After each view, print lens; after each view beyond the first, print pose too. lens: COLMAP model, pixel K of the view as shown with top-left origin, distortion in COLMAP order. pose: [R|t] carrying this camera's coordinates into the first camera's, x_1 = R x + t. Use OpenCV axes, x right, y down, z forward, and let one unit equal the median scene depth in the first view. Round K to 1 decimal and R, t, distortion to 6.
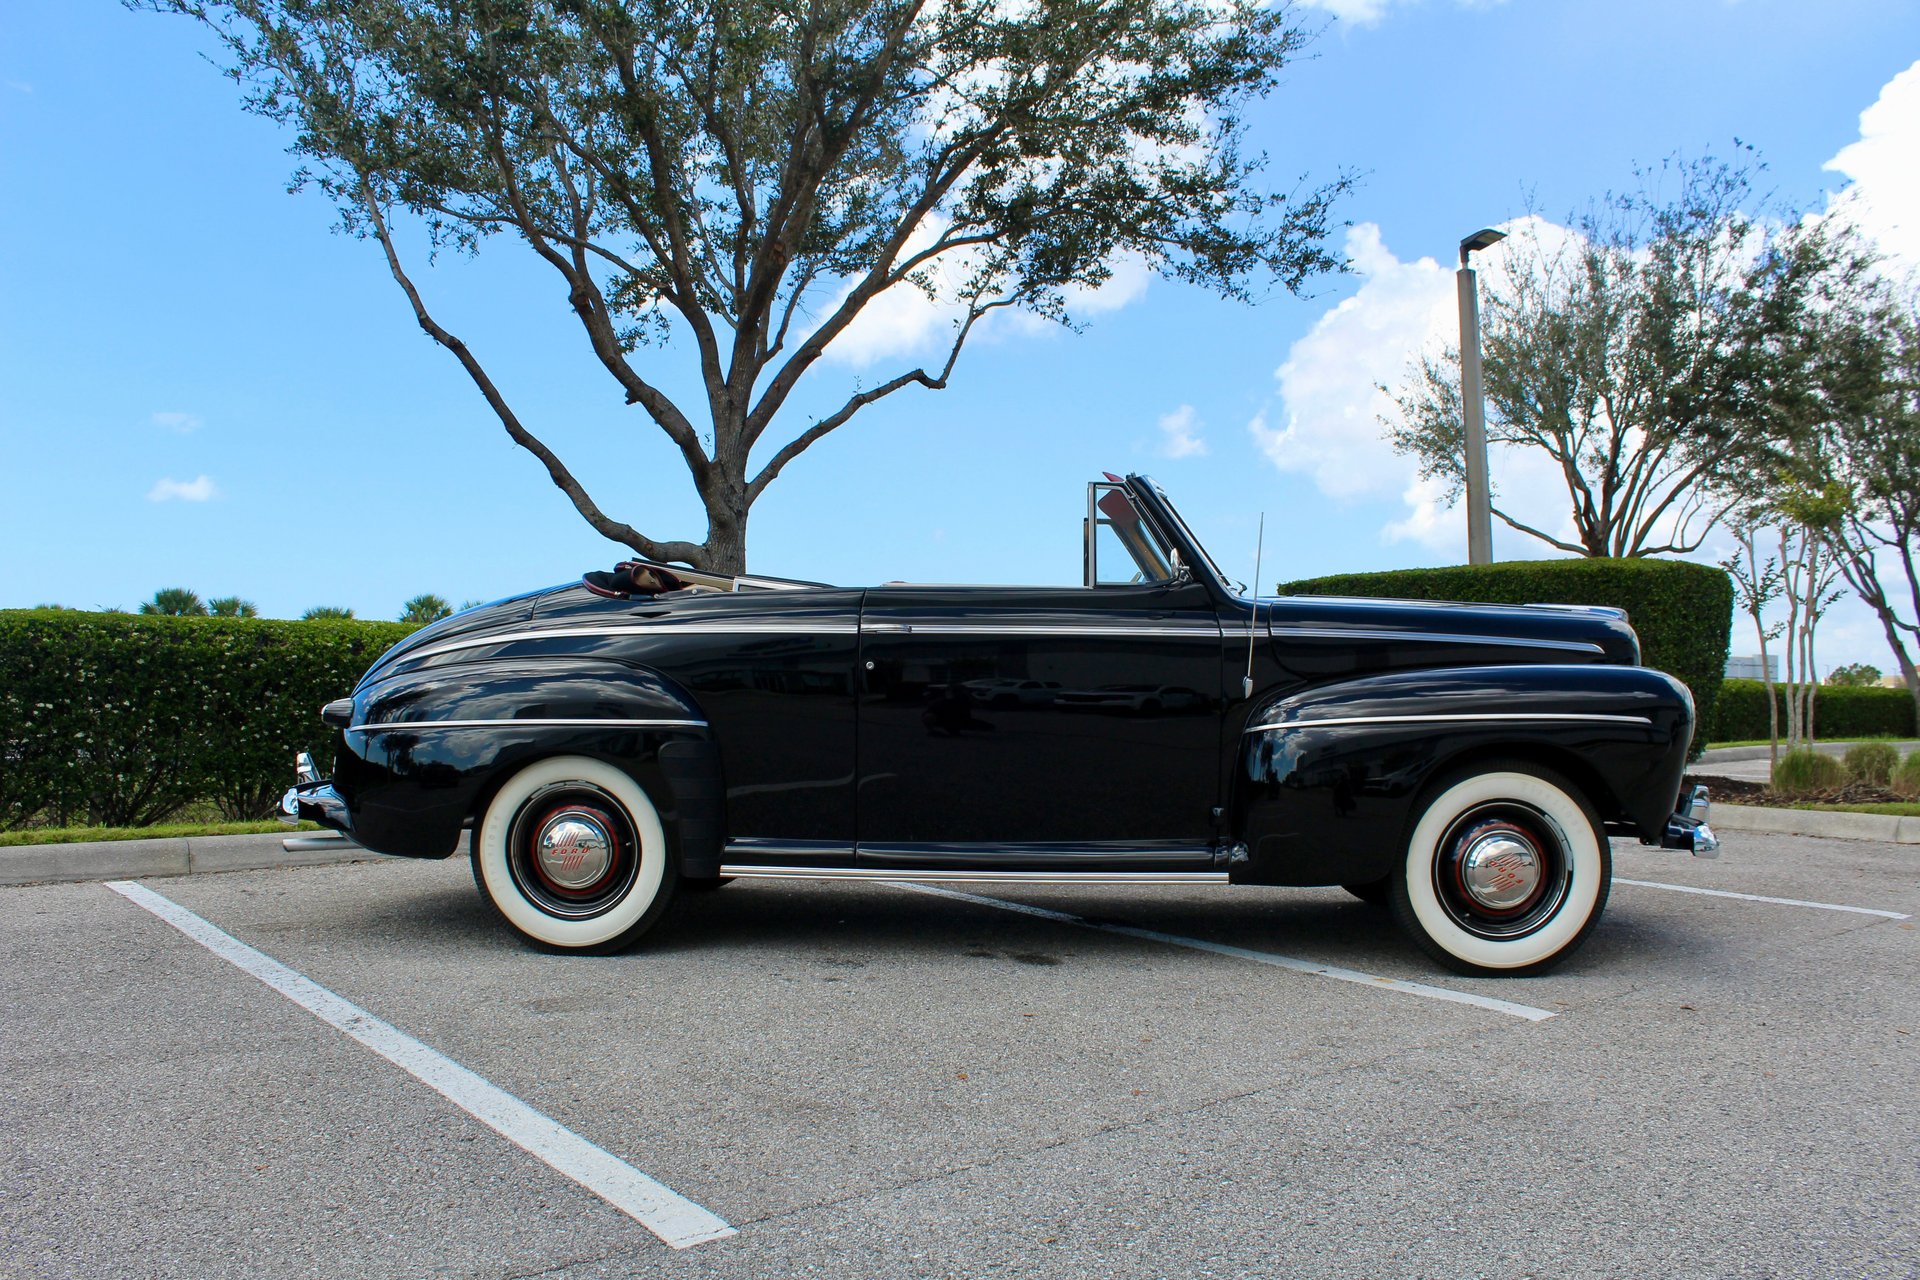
lens RADIAL K [[1606.6, 0, 956.4], [0, 1606.6, 650.2], [0, 0, 1]] dist [-0.163716, 0.145069]
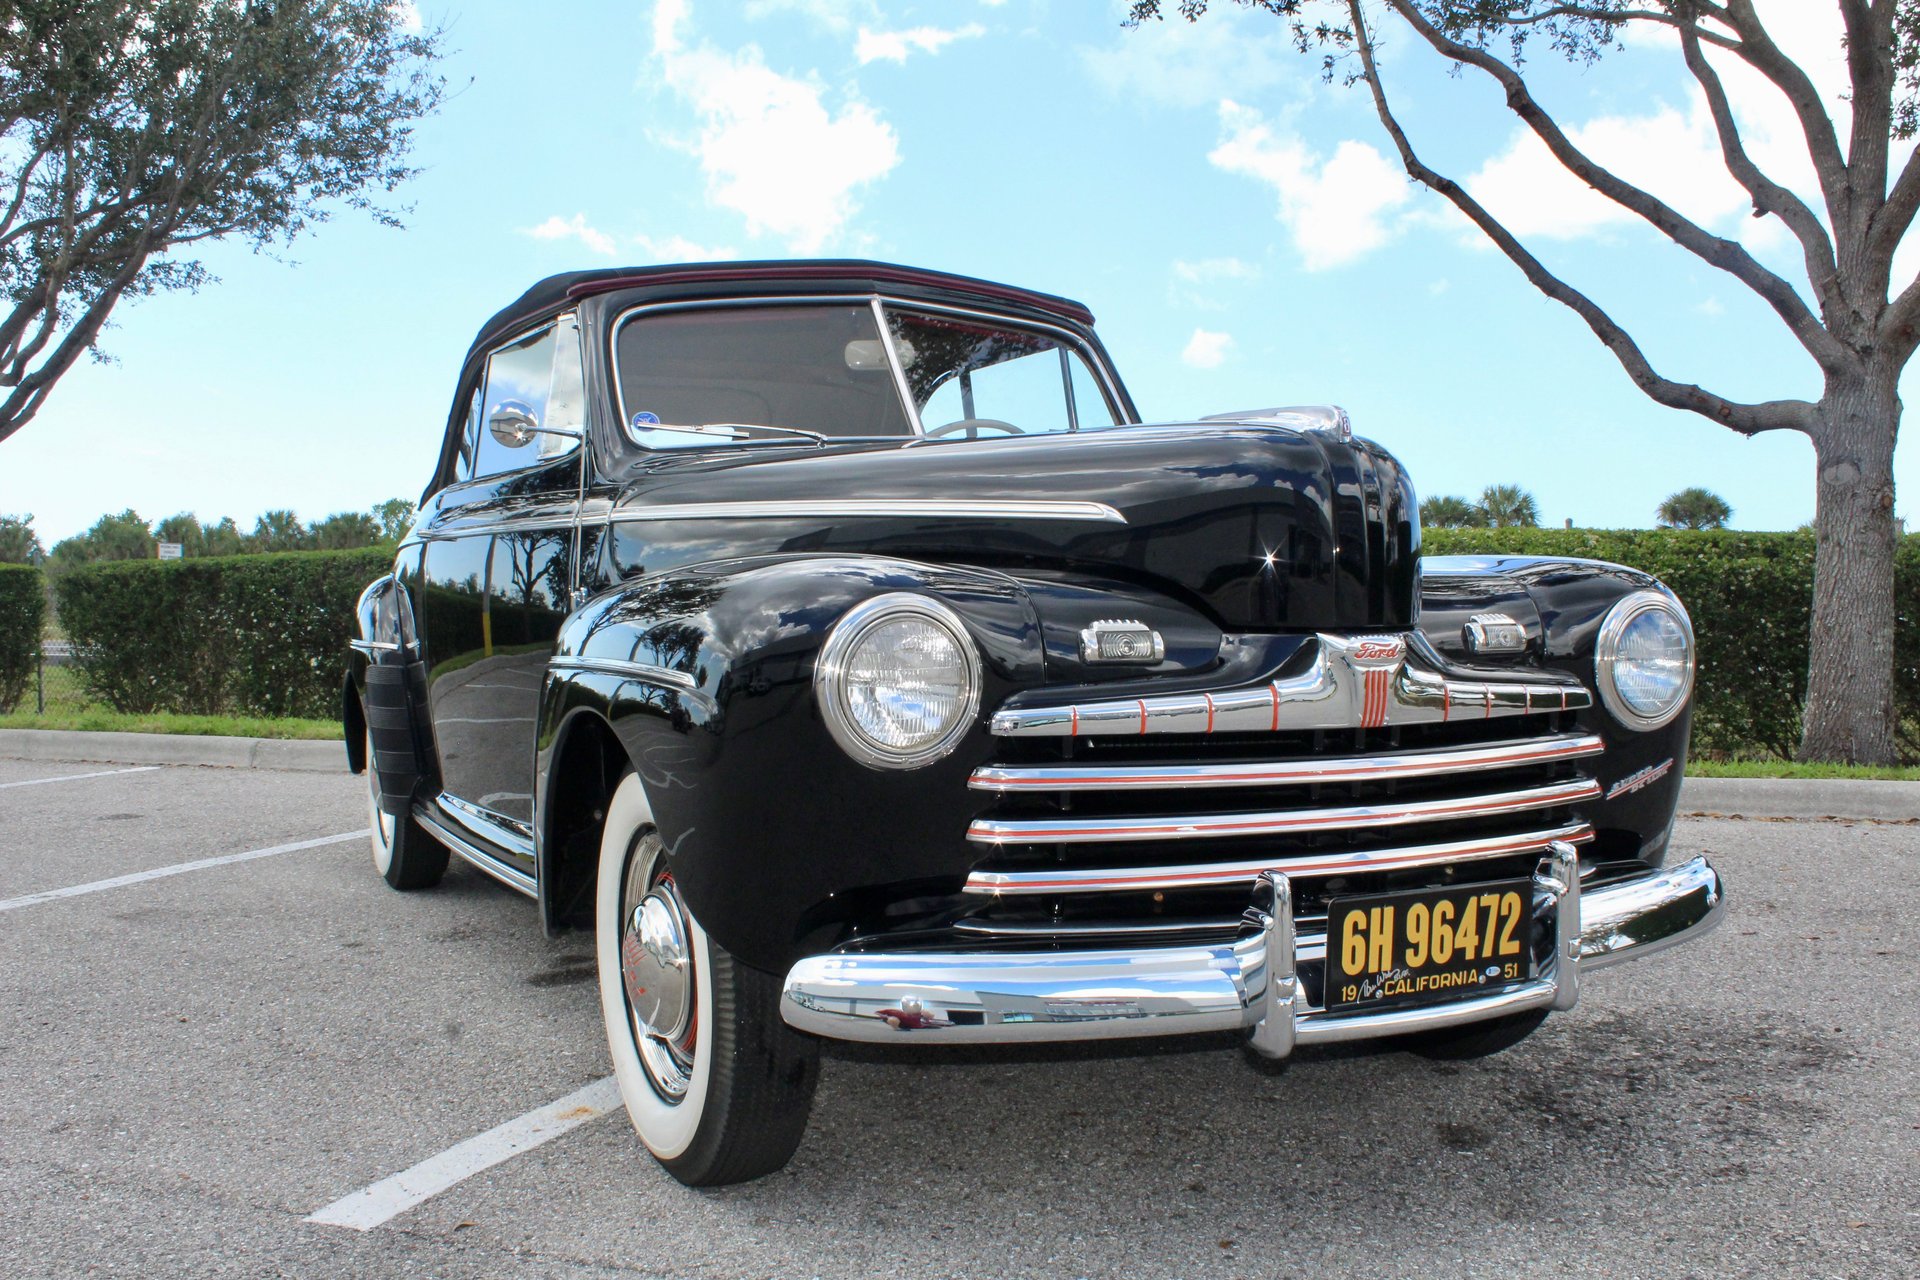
lens RADIAL K [[1788.5, 0, 957.9], [0, 1788.5, 677.7], [0, 0, 1]] dist [-0.083560, 0.000000]
pose [[0.492793, 0.032384, -0.869544, 0.364658], [0.024045, 0.998419, 0.050811, 0.007996], [0.869814, -0.045948, 0.491235, 0.320581]]
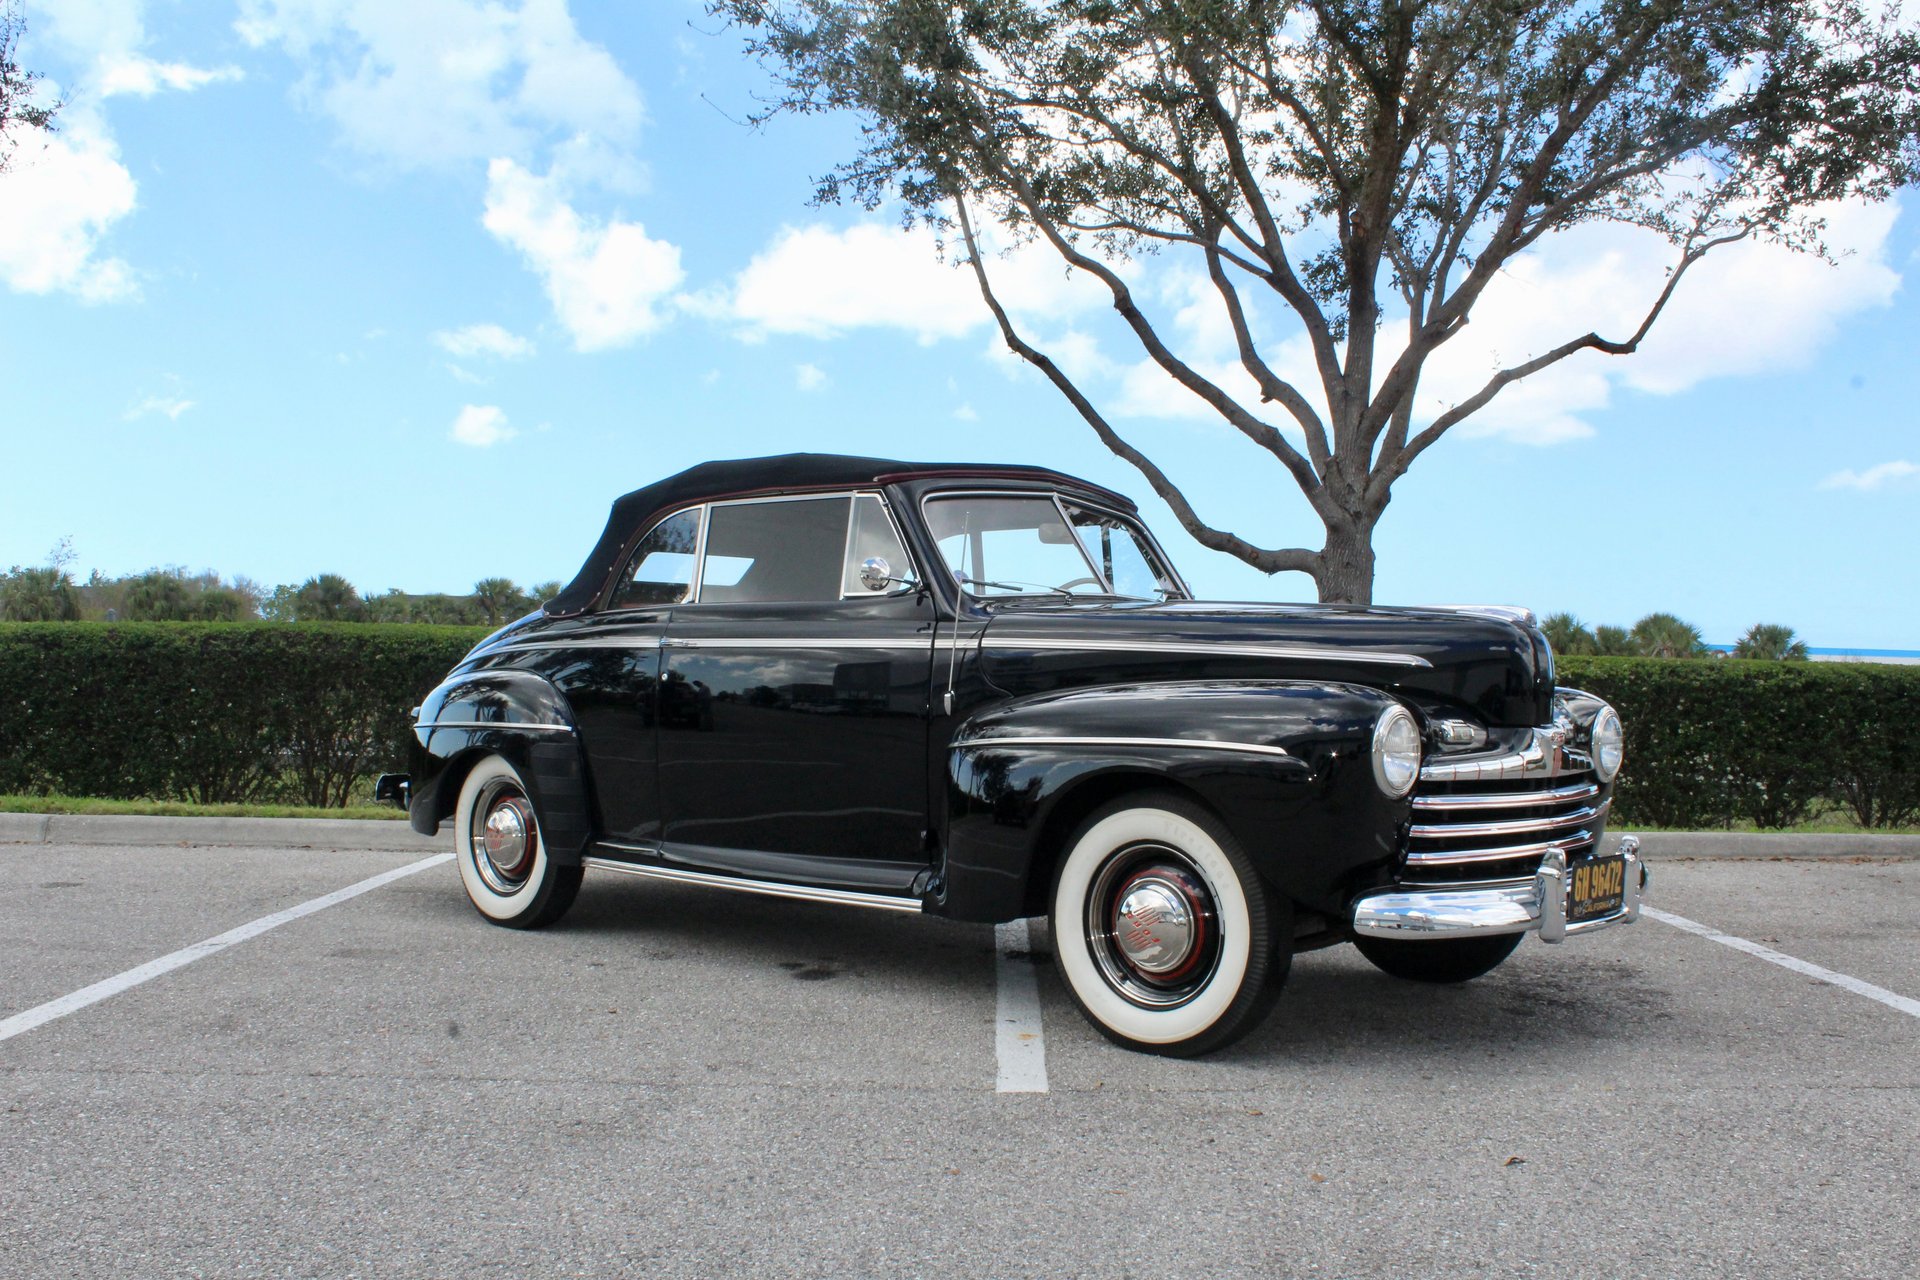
lens RADIAL K [[1788.5, 0, 988.8], [0, 1788.5, 681.6], [0, 0, 1]] dist [-0.083560, 0.000000]
pose [[0.794785, 0.005684, -0.606864, 0.347074], [-0.001080, 0.999968, 0.007950, 0.001174], [0.606890, -0.005663, 0.794766, 0.079055]]
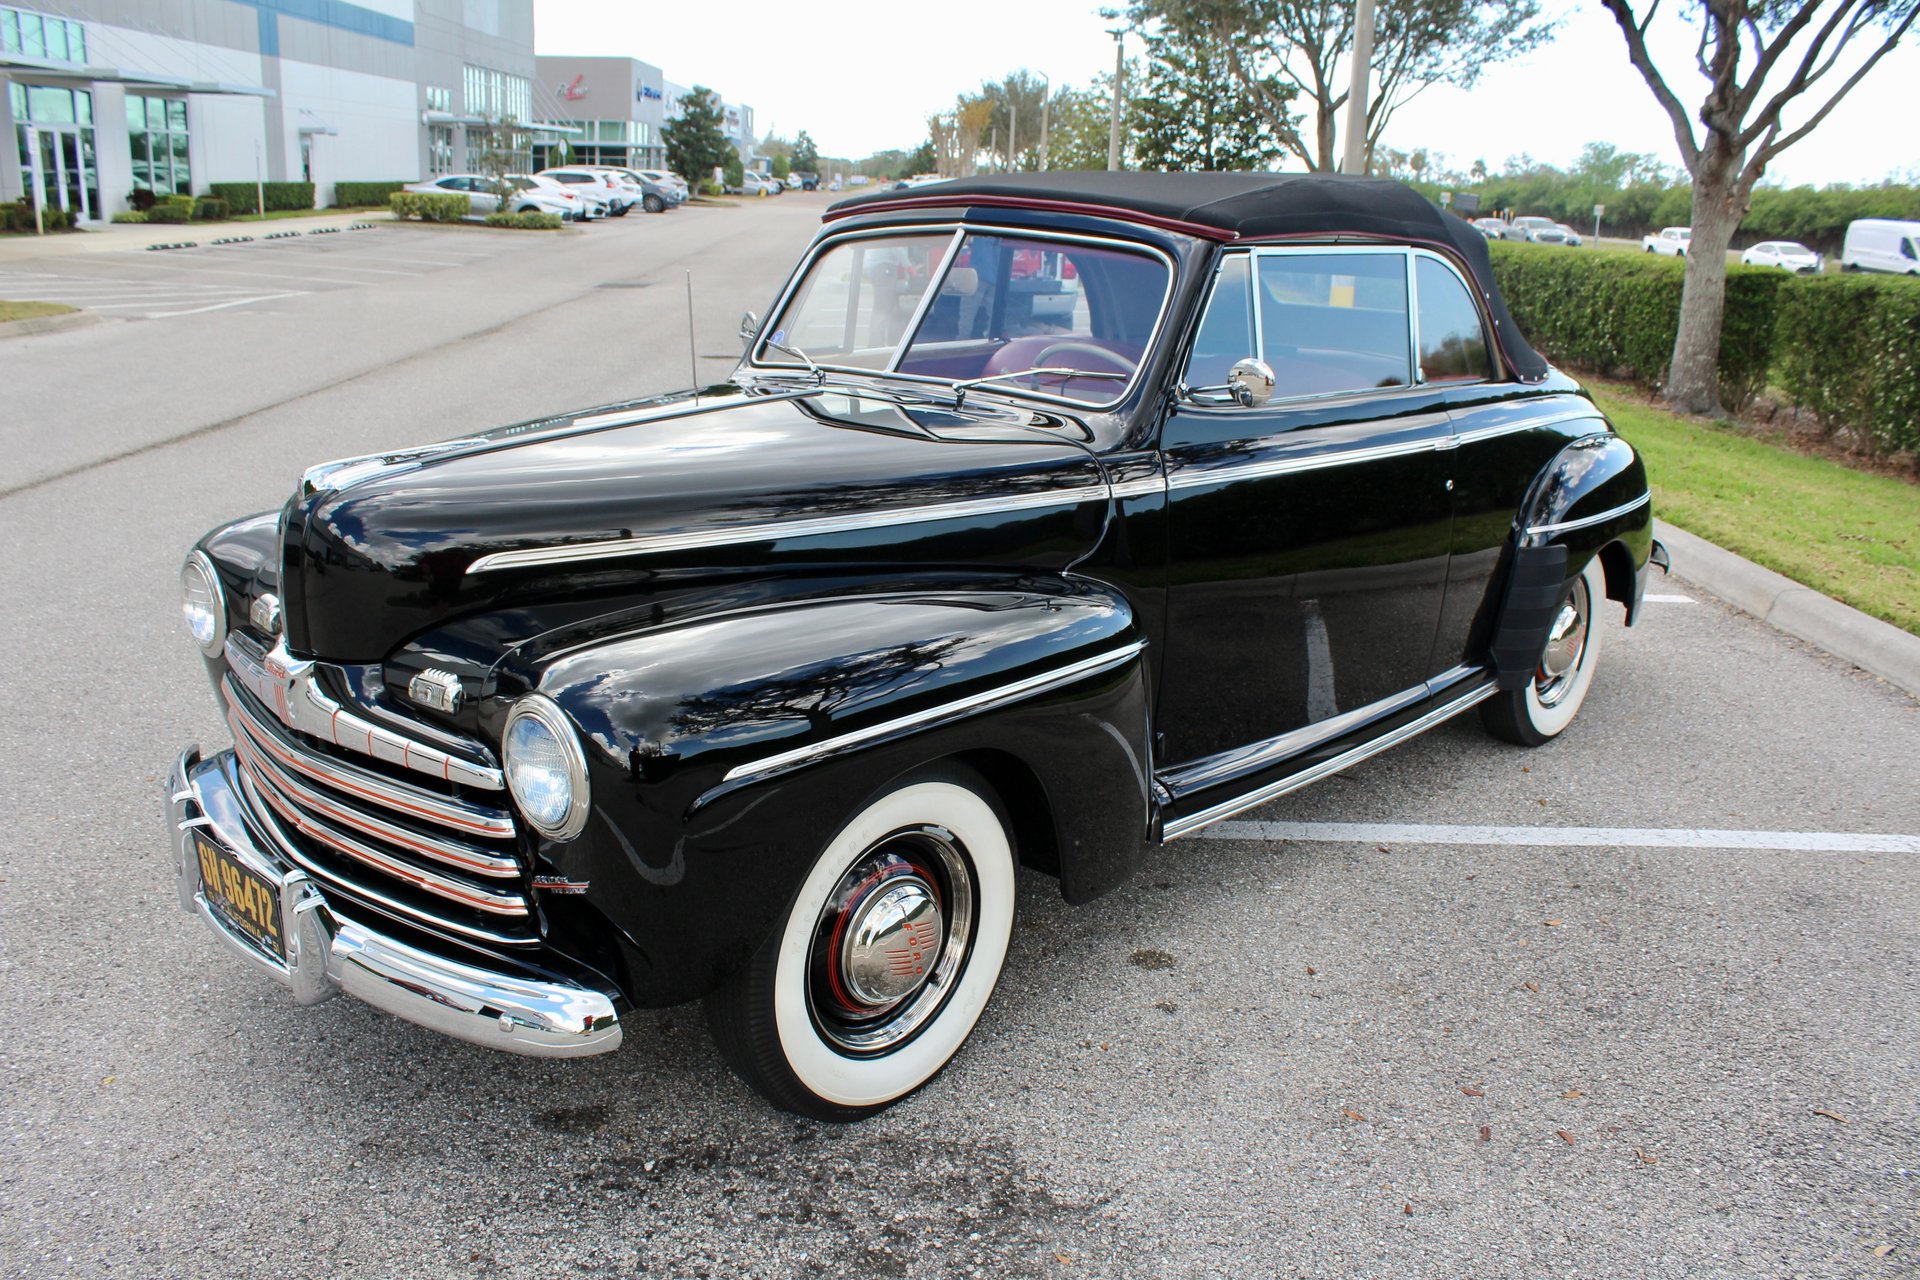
lens RADIAL K [[1606.6, 0, 947.5], [0, 1606.6, 639.0], [0, 0, 1]] dist [-0.163716, 0.145069]
pose [[-0.638239, 0.186448, -0.746919, 0.317504], [-0.015759, 0.966861, 0.254816, -0.046549], [0.769677, 0.174404, -0.614151, 0.672815]]
